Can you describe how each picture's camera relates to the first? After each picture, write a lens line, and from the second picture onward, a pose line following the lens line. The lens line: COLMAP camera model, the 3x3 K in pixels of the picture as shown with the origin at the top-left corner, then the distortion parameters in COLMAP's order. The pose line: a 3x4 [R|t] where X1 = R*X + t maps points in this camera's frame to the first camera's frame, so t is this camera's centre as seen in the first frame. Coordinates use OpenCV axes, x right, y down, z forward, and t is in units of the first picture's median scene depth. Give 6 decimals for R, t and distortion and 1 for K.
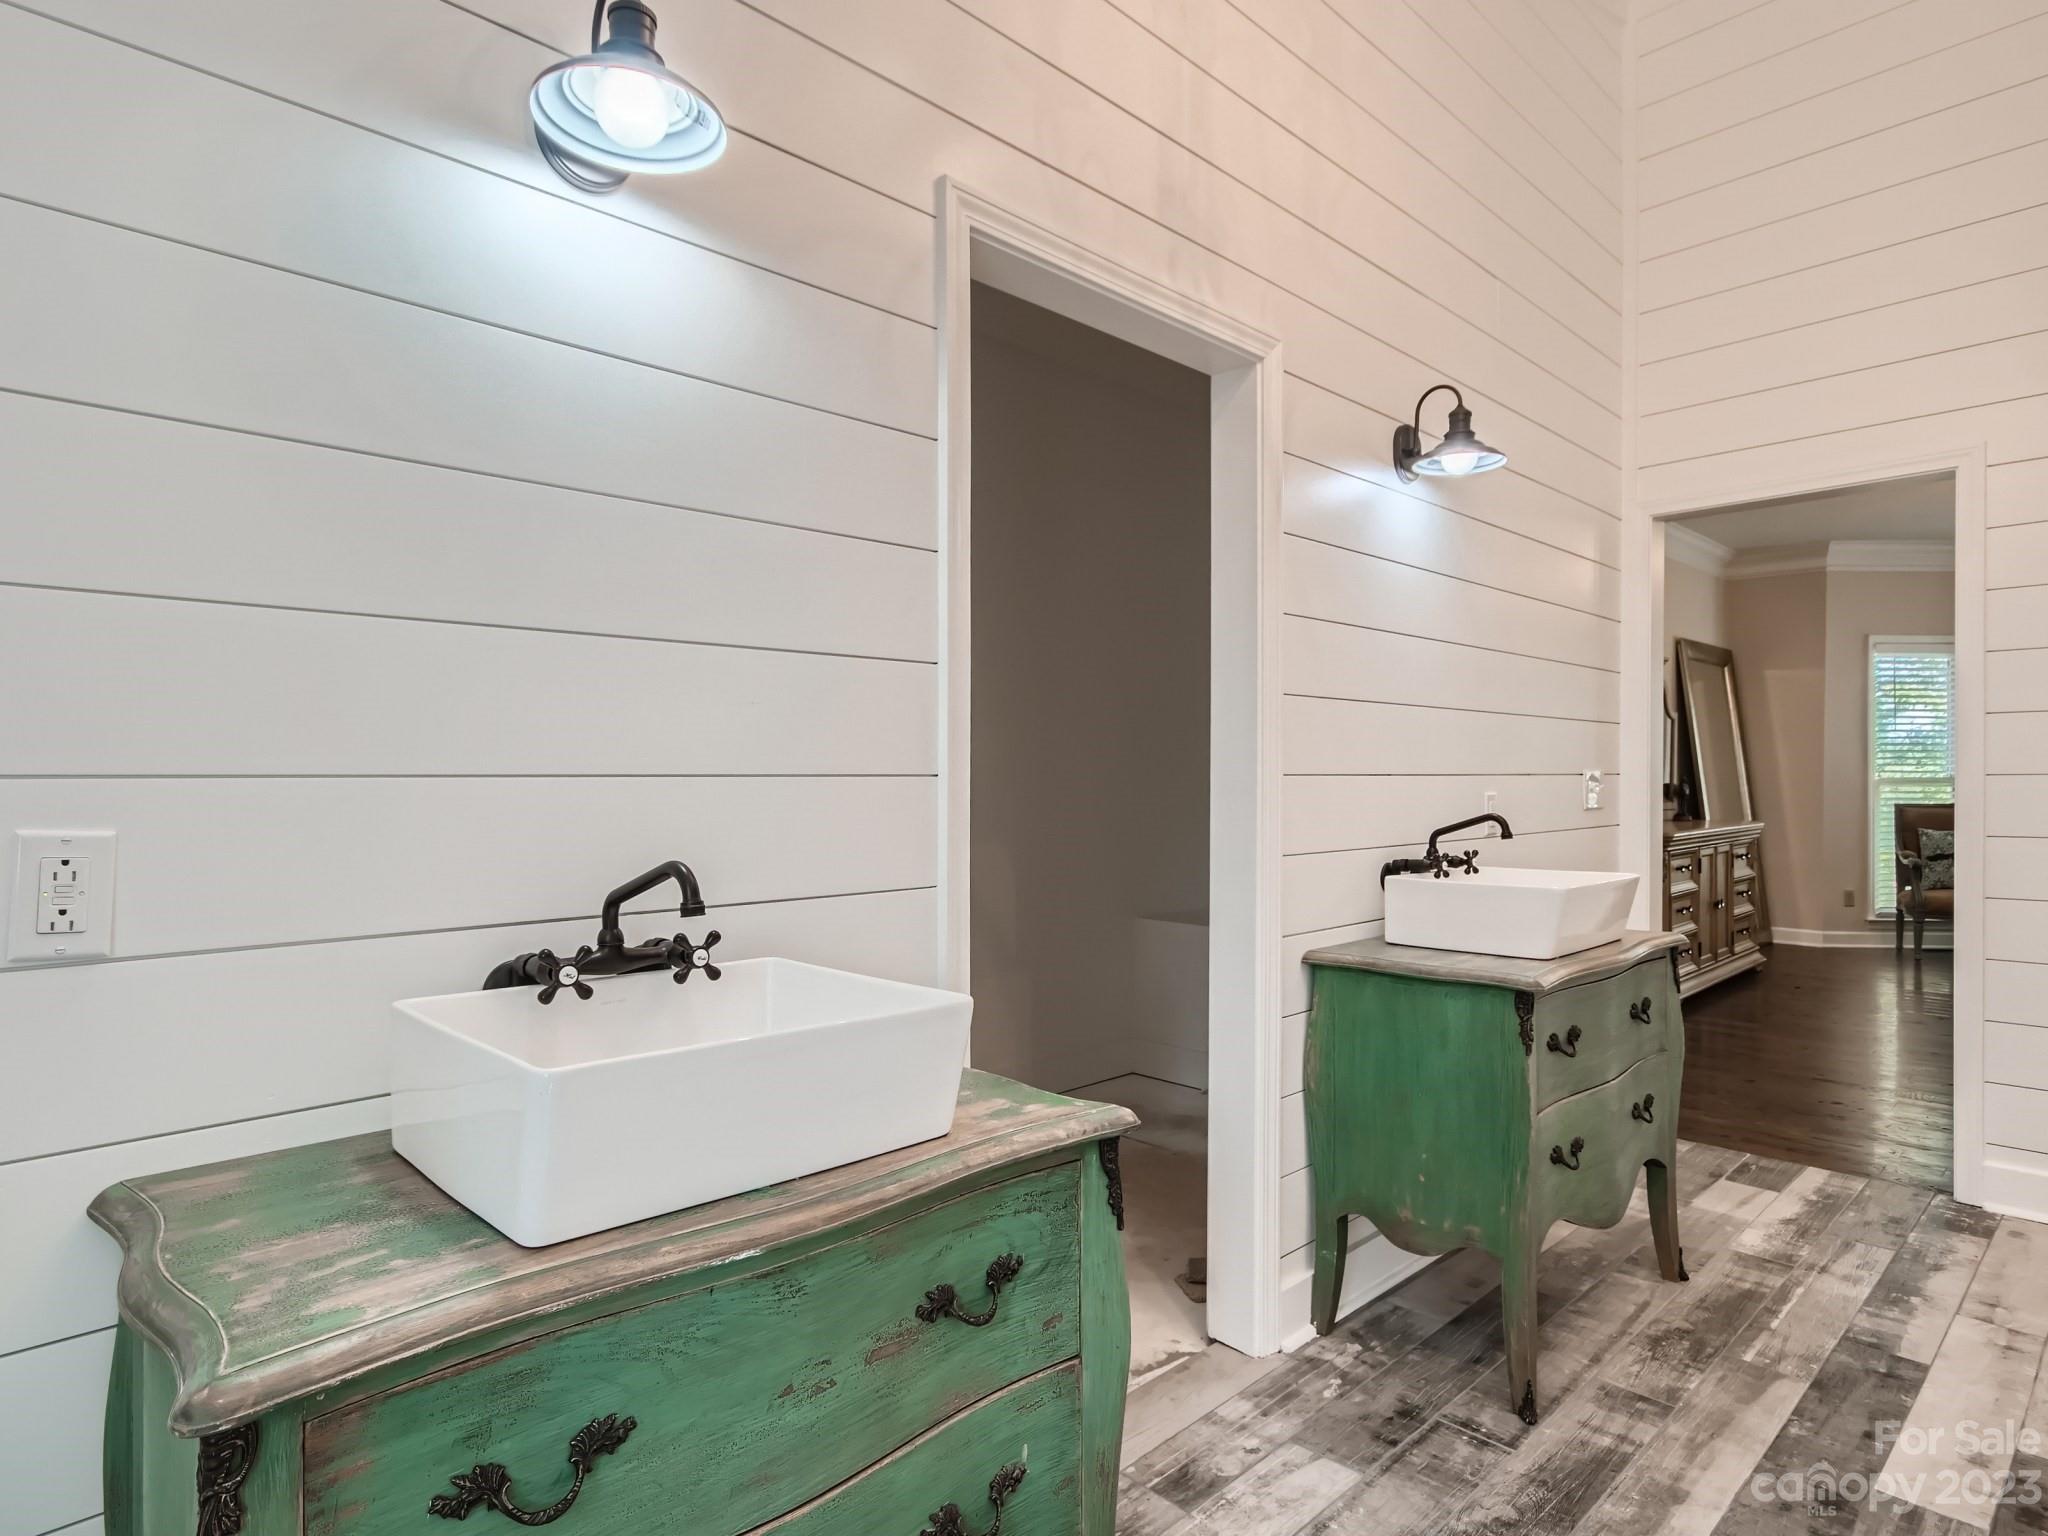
lens RADIAL K [[1122.0, 0, 1022.1], [0, 1122.0, 785.2], [0, 0, 1]] dist [-0.022390, 0.022306]
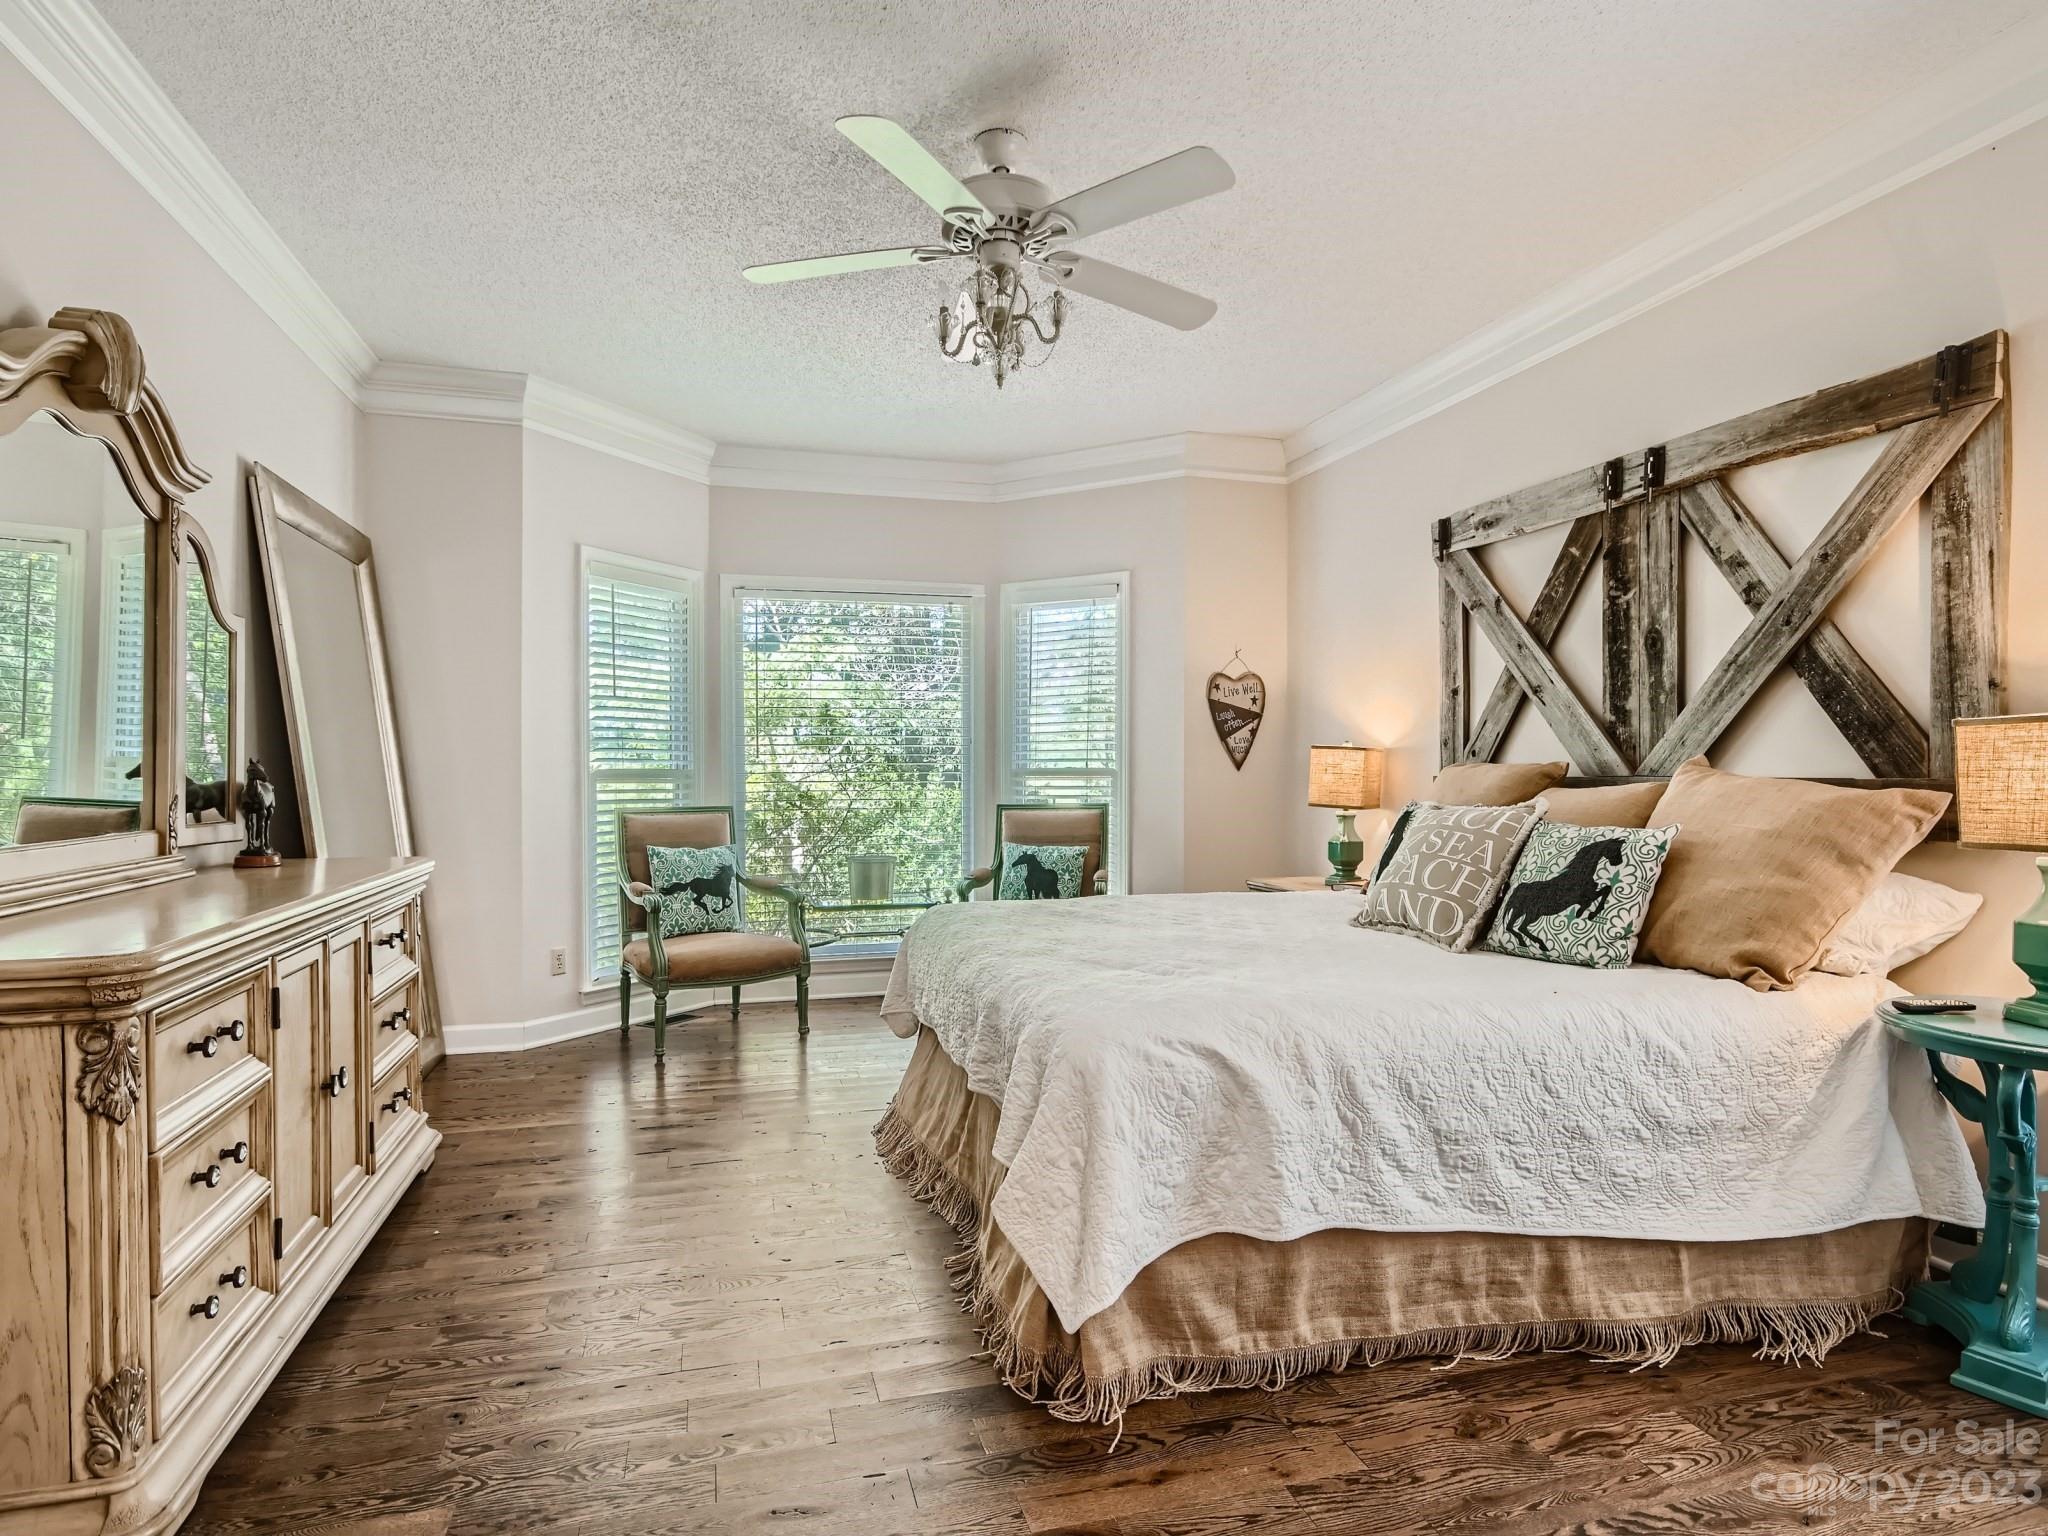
lens RADIAL K [[1122.0, 0, 1021.3], [0, 1122.0, 782.6], [0, 0, 1]] dist [-0.022390, 0.022306]
pose [[0.471277, -0.010224, 0.881926, 0.353670], [0.006988, 0.999945, 0.007858, -0.002880], [-0.881958, 0.002460, 0.471322, 0.540165]]
